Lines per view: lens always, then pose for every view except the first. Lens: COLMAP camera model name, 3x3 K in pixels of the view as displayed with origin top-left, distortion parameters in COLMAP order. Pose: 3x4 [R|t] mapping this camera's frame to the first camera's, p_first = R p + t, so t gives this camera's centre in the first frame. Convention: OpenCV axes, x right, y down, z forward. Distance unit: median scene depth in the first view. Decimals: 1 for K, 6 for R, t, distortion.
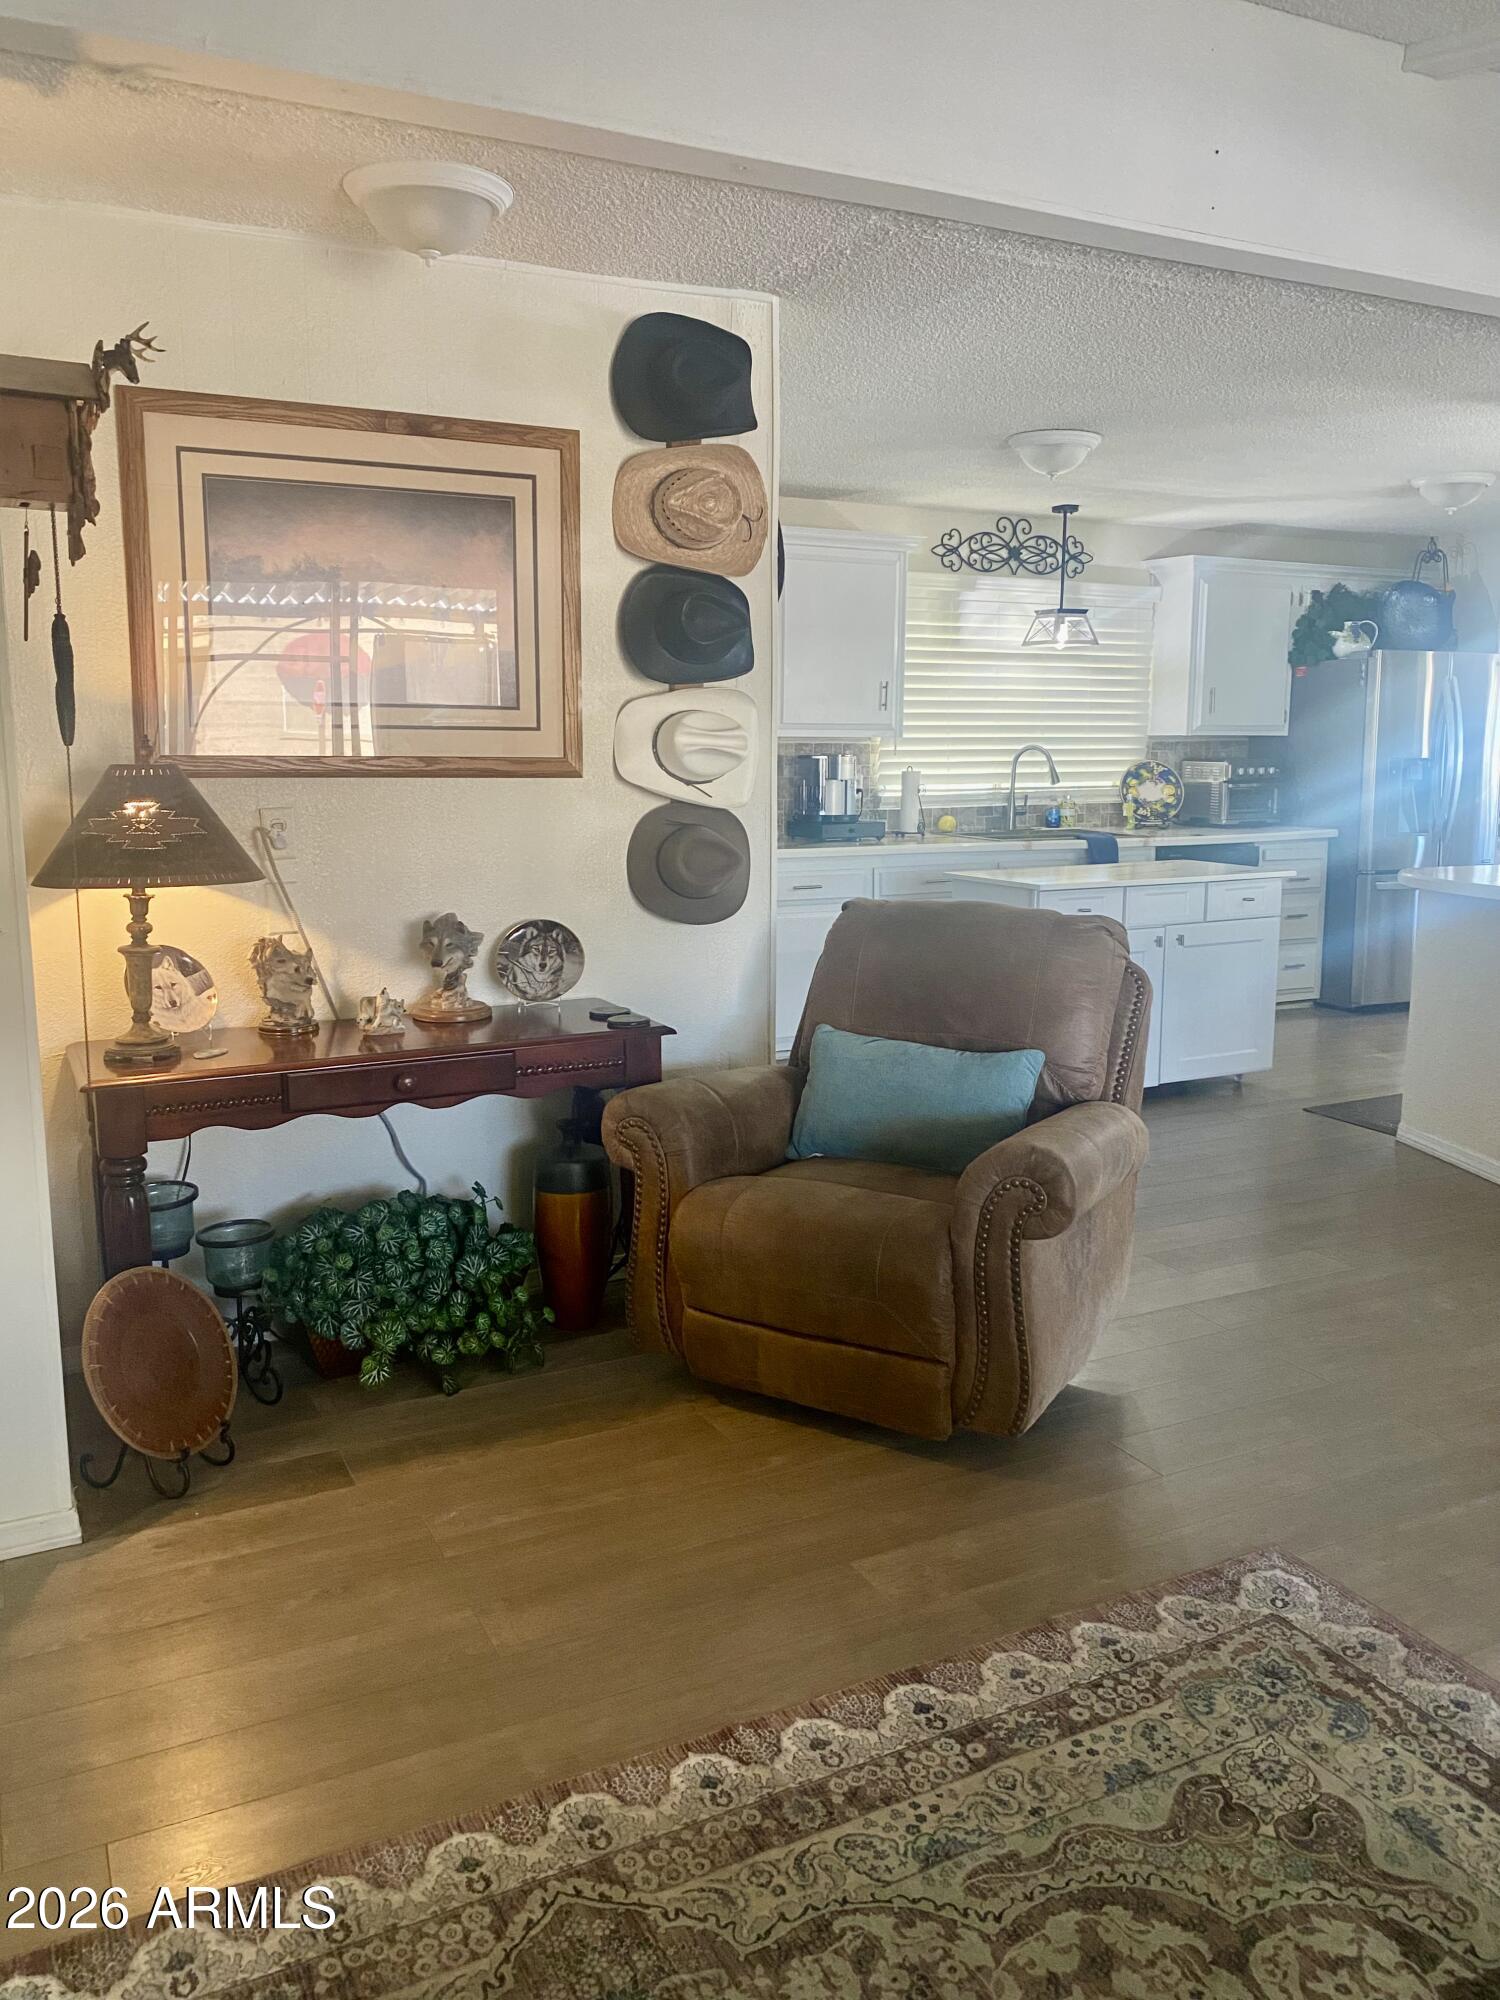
lens RADIAL K [[1519.4, 0, 753.1], [0, 1519.4, 1042.6], [0, 0, 1]] dist [-0.009139, -0.005625]
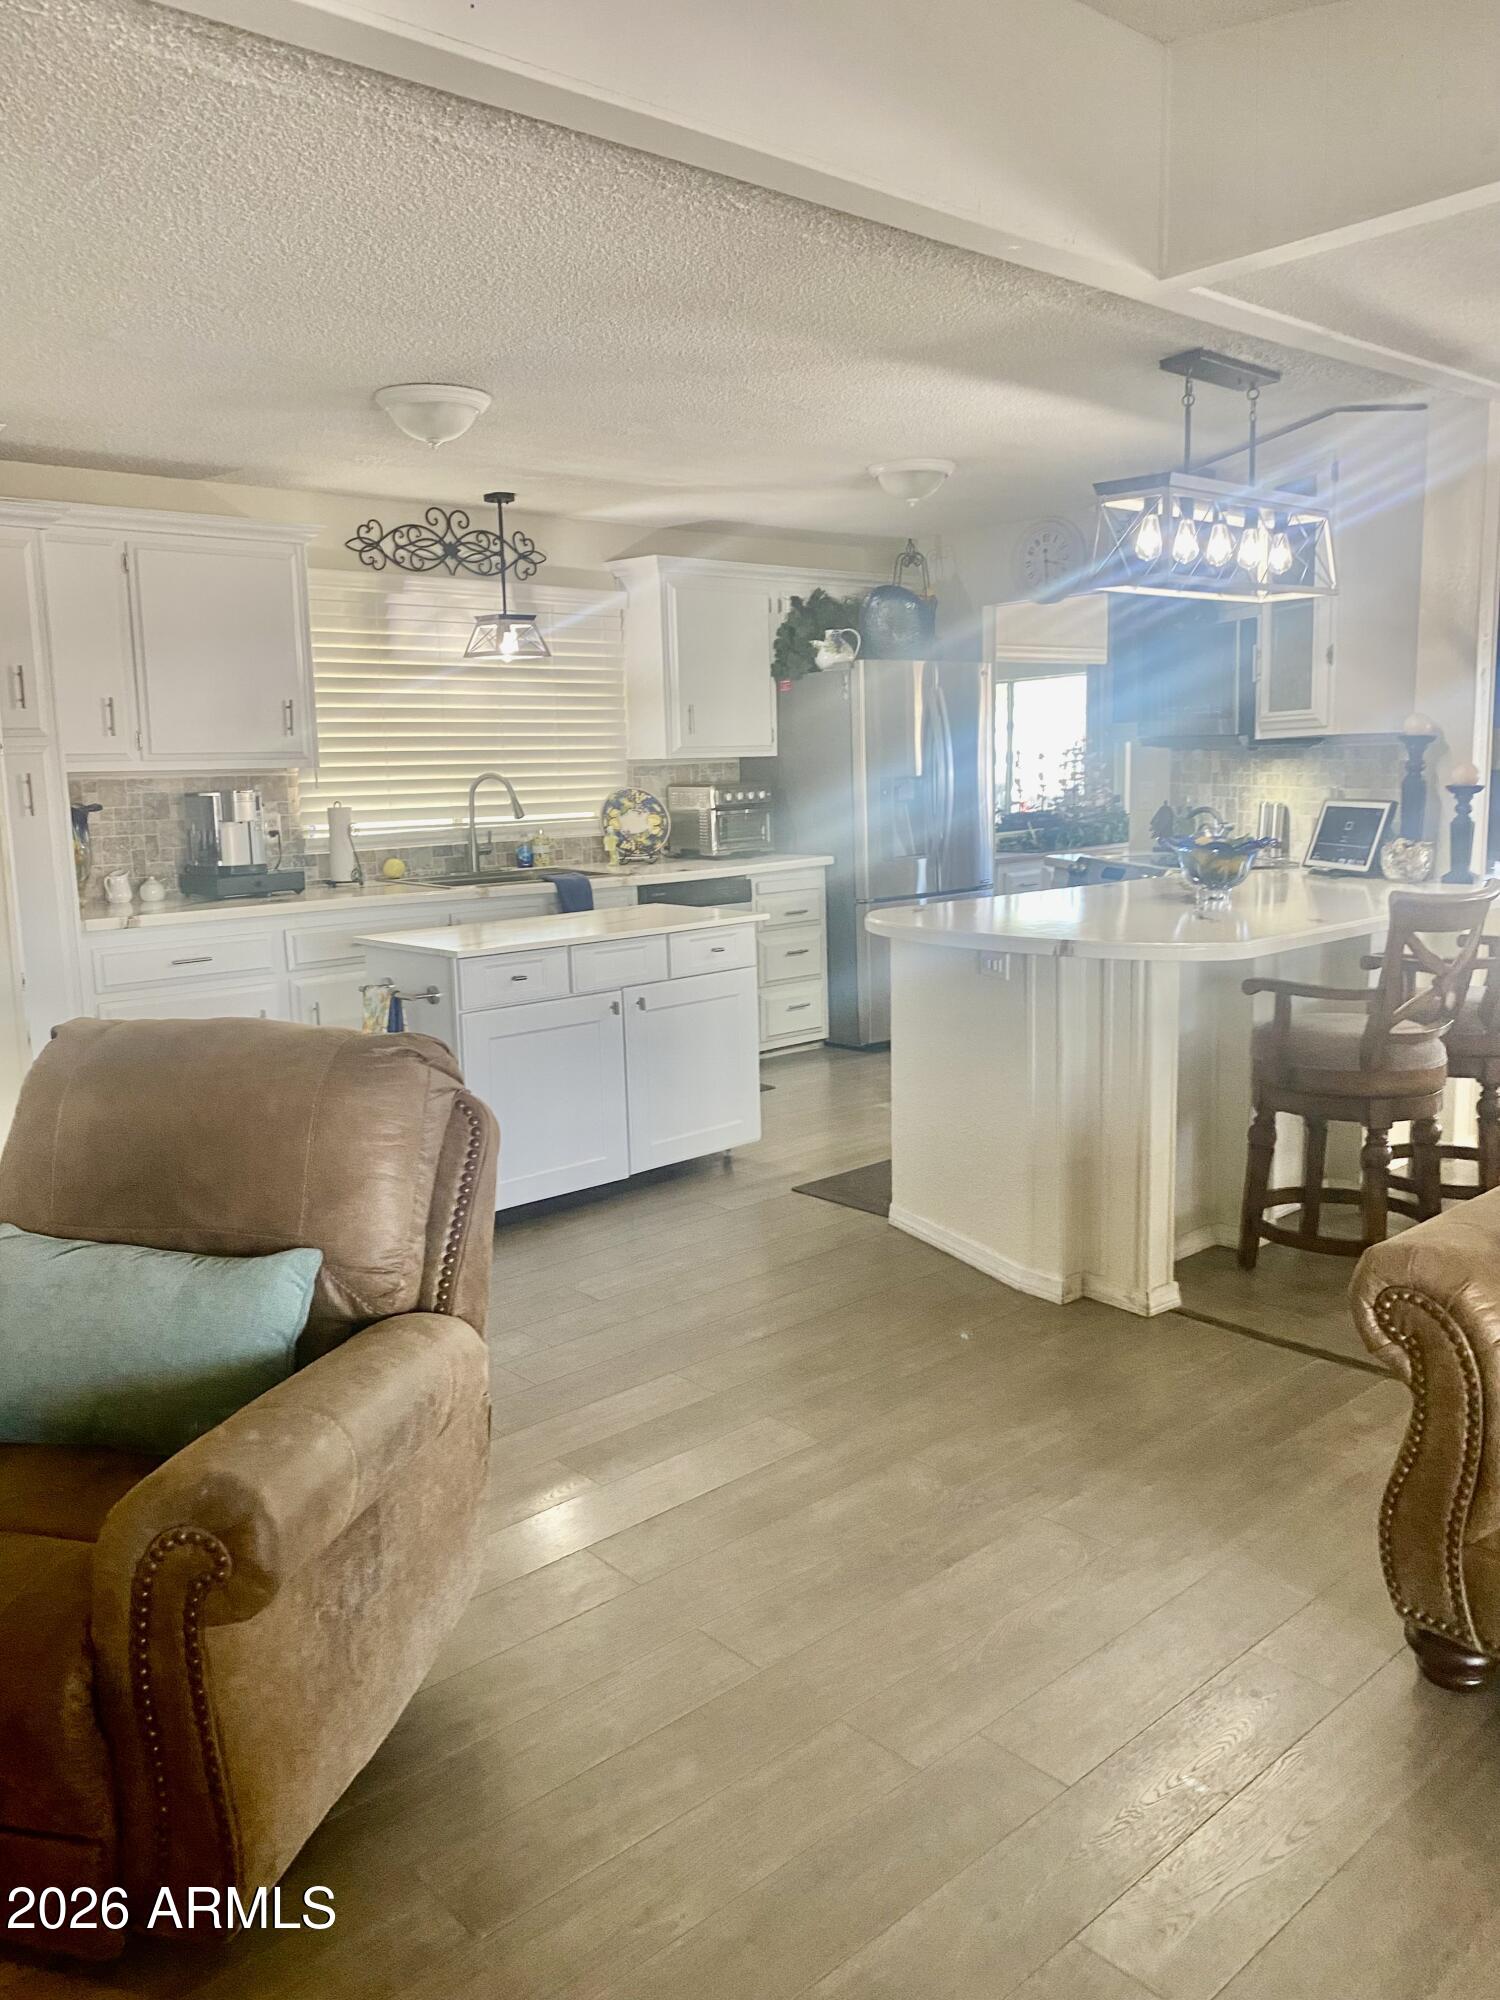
lens RADIAL K [[1503.6, 0, 750.0], [0, 1503.6, 1000.0], [0, 0, 1]] dist [0.002564, -0.004644]
pose [[0.965248, -0.059647, 0.254438, 0.105545], [0.069137, 0.997200, -0.028513, -0.035307], [-0.252025, 0.045113, 0.966669, 0.154416]]
